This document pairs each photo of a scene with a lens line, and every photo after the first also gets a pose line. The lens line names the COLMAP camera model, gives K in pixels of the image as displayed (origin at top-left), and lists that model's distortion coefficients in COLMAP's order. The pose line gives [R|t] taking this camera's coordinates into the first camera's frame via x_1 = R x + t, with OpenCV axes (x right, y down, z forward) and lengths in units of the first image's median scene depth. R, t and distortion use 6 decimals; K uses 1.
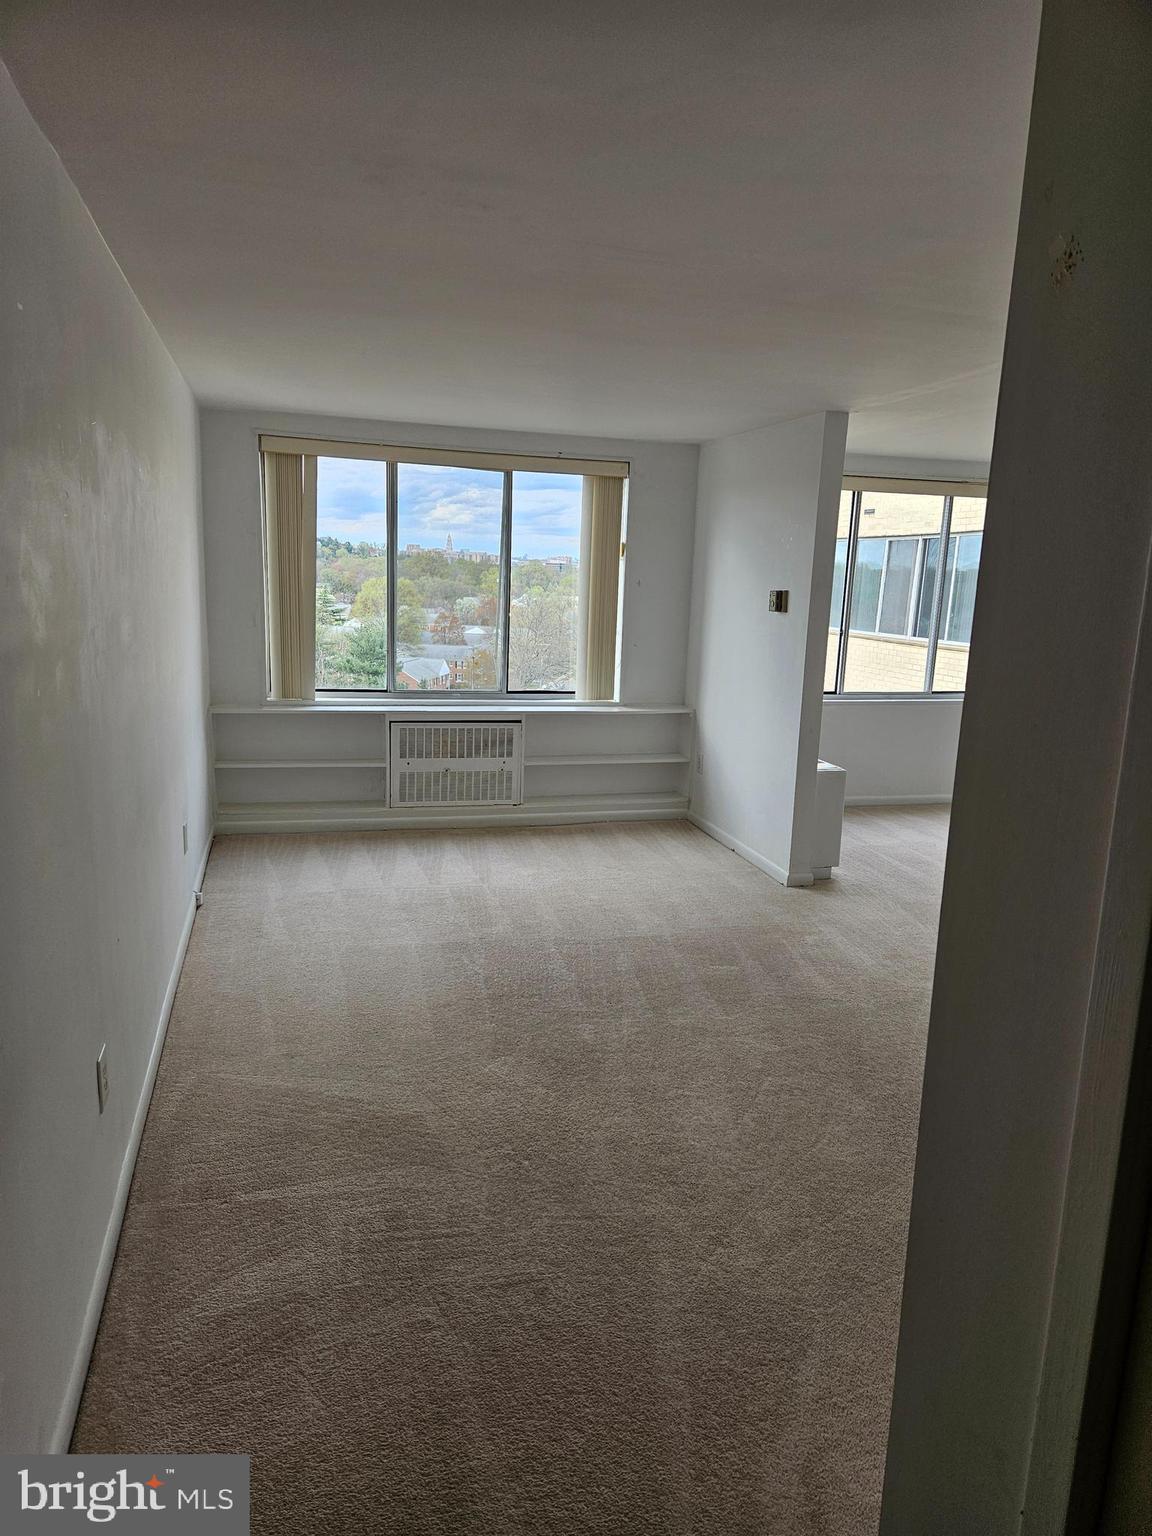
lens RADIAL K [[1009.5, 0, 584.7], [0, 1009.5, 743.9], [0, 0, 1]] dist [0.078316, -0.068629]
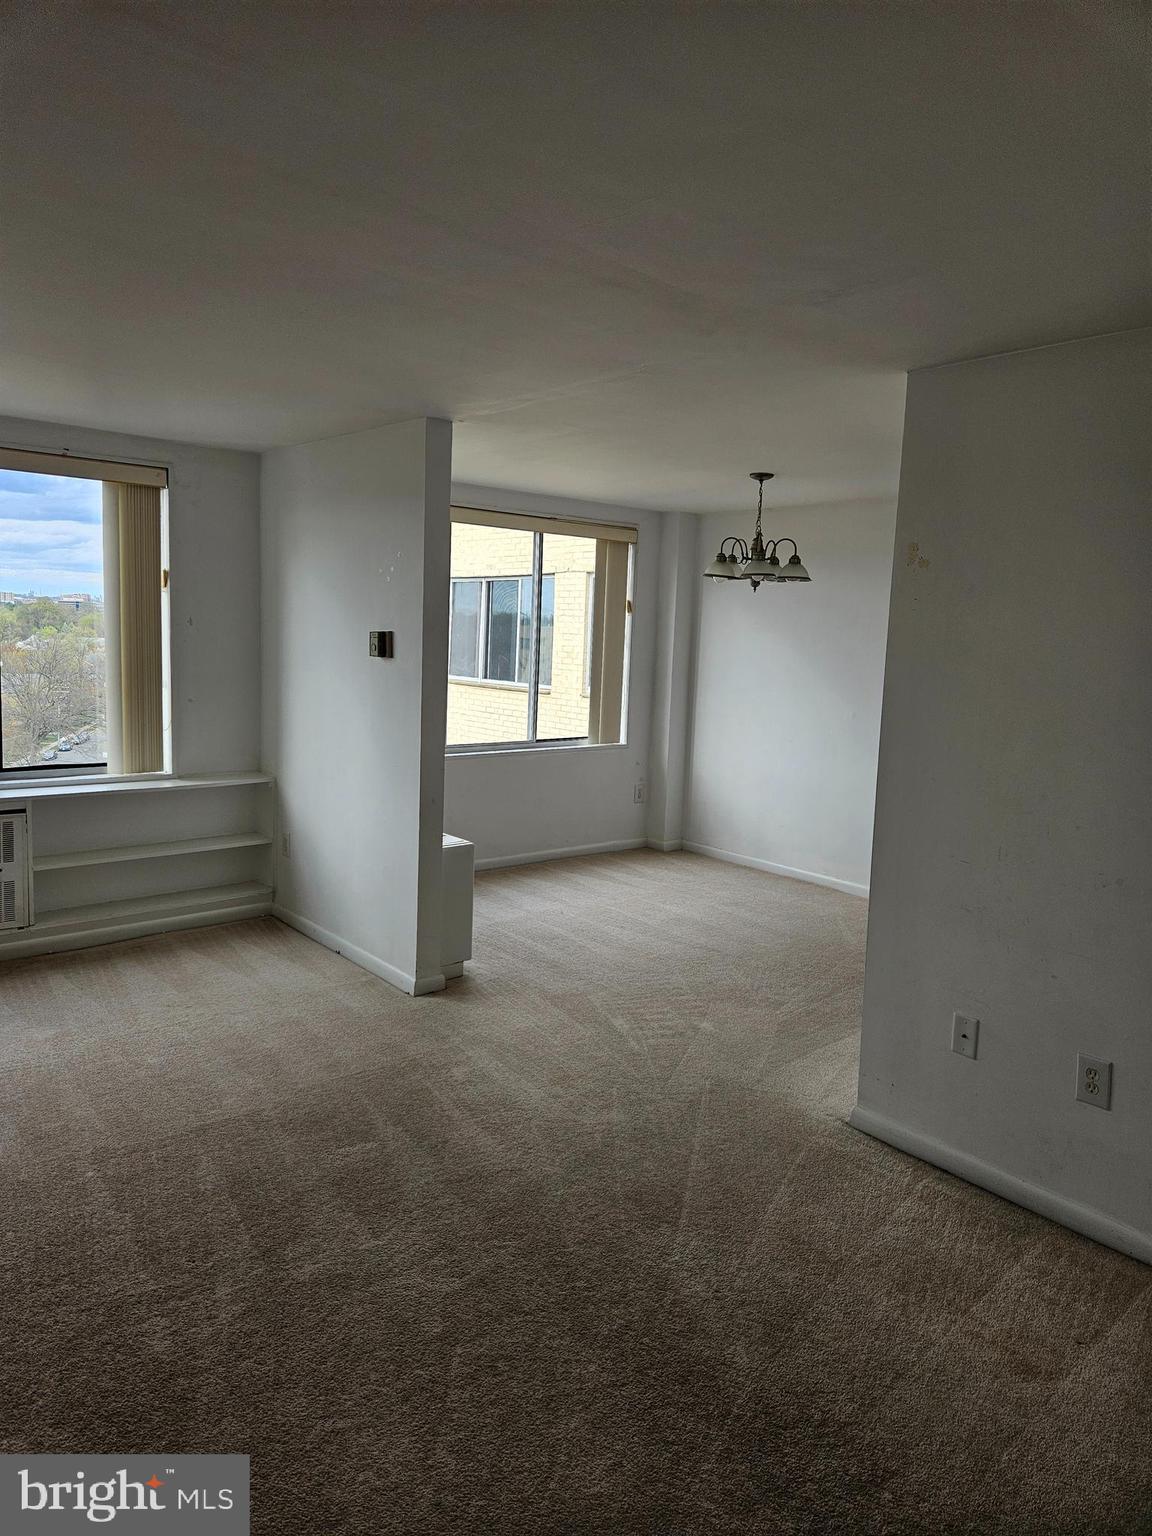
lens RADIAL K [[1009.5, 0, 584.7], [0, 1009.5, 743.9], [0, 0, 1]] dist [0.078316, -0.068629]
pose [[0.907919, -0.049380, 0.416226, -0.003605], [0.066114, 0.997477, -0.025875, -0.027840], [-0.413898, 0.051011, 0.908893, 0.188148]]
